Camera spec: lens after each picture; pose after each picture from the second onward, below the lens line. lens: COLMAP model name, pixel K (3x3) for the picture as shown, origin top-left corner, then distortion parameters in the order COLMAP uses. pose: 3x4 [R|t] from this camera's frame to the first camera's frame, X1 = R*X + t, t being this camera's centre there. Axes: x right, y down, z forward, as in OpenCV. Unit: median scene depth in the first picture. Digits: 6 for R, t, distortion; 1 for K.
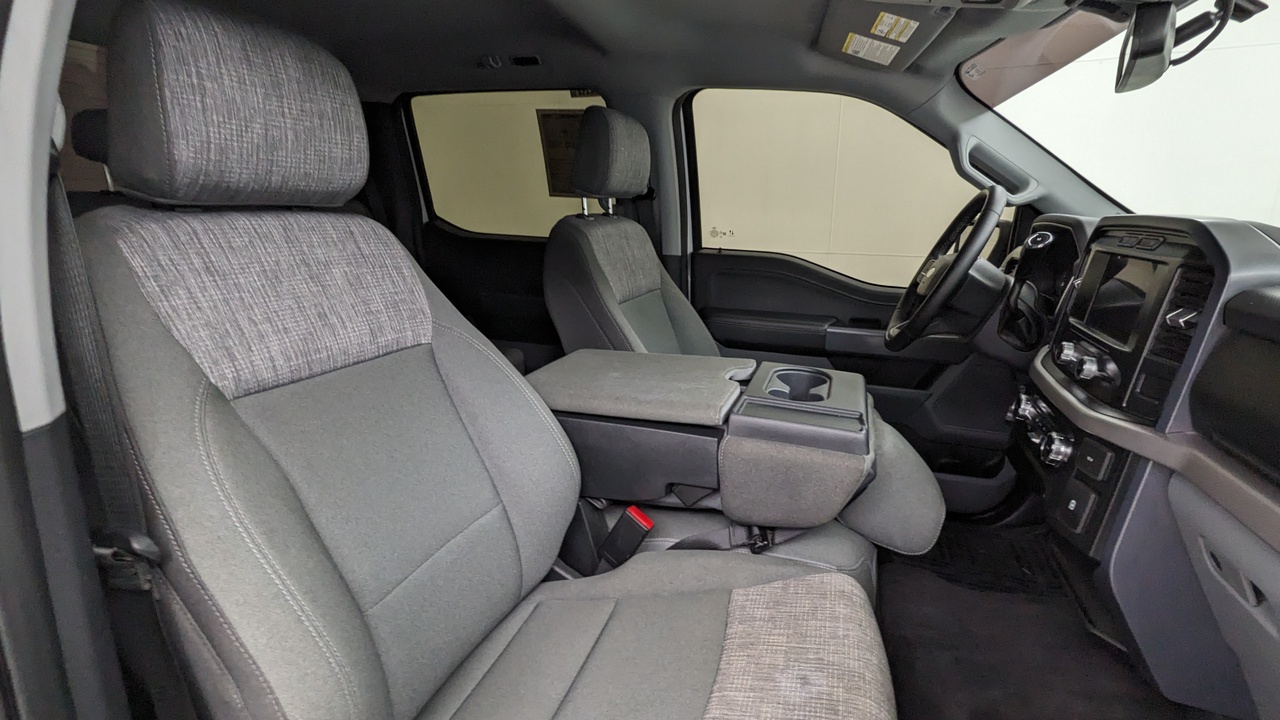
lens RADIAL K [[613.9, 0, 643.8], [0, 613.9, 358.0], [0, 0, 1]] dist [0.000961, 0.000240]
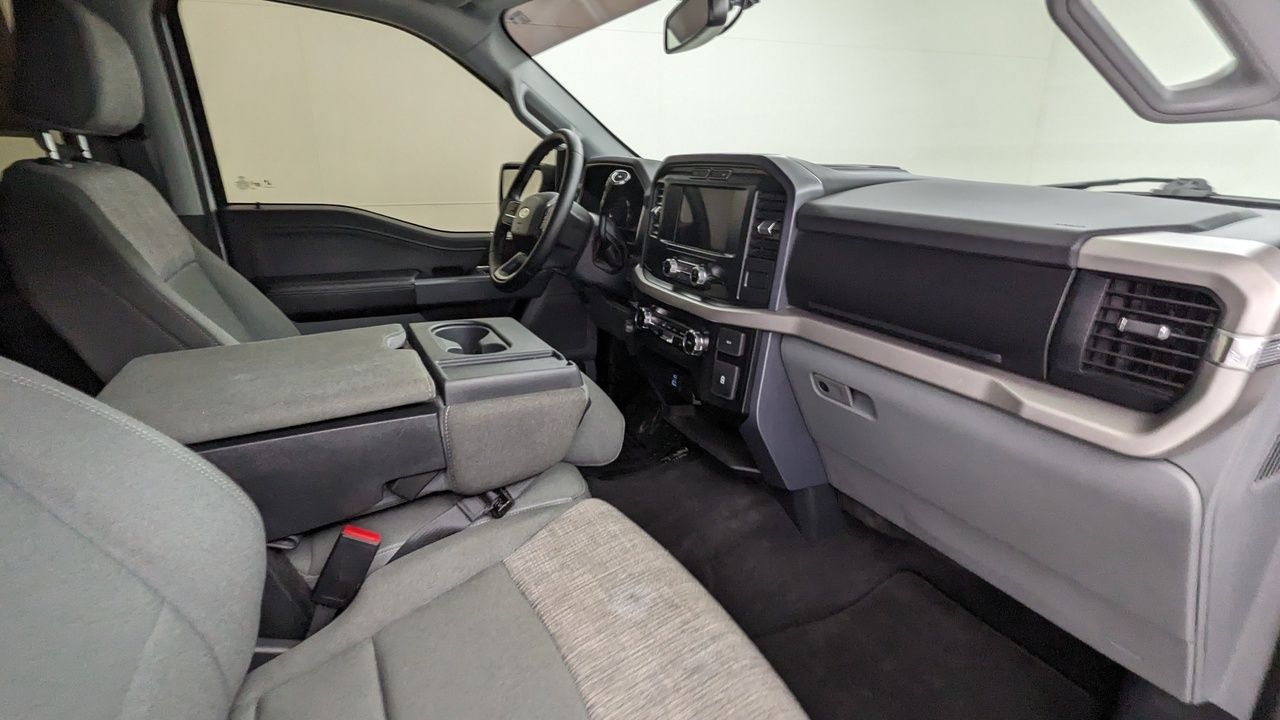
lens RADIAL K [[613.9, 0, 643.8], [0, 613.9, 358.0], [0, 0, 1]] dist [0.000961, 0.000240]
pose [[0.691092, -0.226865, 0.686239, -0.249559], [0.173779, 0.973765, 0.146911, -0.022463], [-0.701564, 0.017725, 0.712386, 0.153523]]
